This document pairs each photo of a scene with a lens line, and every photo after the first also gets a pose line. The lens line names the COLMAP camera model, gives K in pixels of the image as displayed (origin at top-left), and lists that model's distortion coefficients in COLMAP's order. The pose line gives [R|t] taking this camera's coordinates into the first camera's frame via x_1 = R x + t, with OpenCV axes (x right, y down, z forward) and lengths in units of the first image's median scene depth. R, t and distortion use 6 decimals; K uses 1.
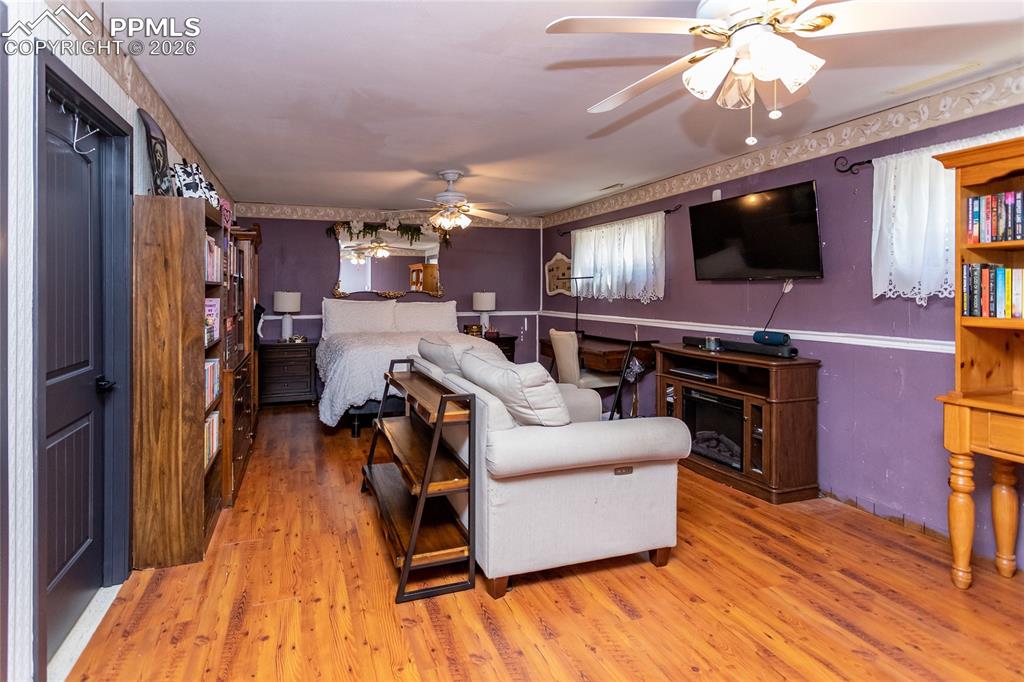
lens RADIAL K [[477.7, 0, 455.6], [0, 477.7, 297.8], [0, 0, 1]] dist [0.002683, 0.000410]
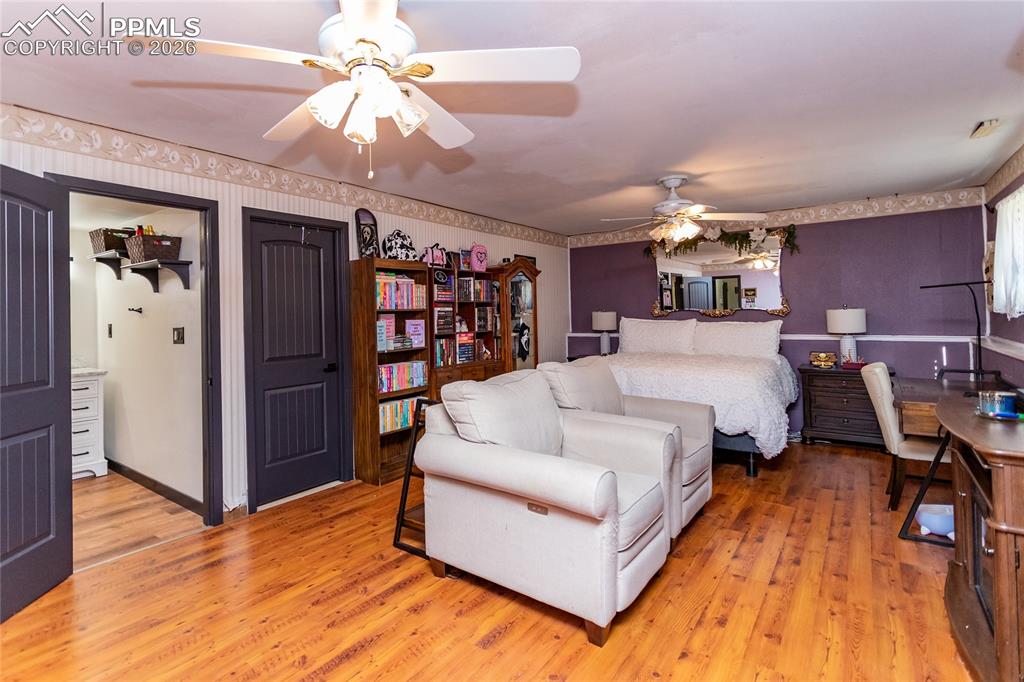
lens RADIAL K [[496.7, 0, 510.9], [0, 496.7, 317.0], [0, 0, 1]] dist [0.001684, 0.000178]
pose [[0.592742, -0.002906, -0.805387, 1.185522], [0.007300, 0.999972, 0.001764, -0.011970], [0.805360, -0.006924, 0.592746, 0.425987]]
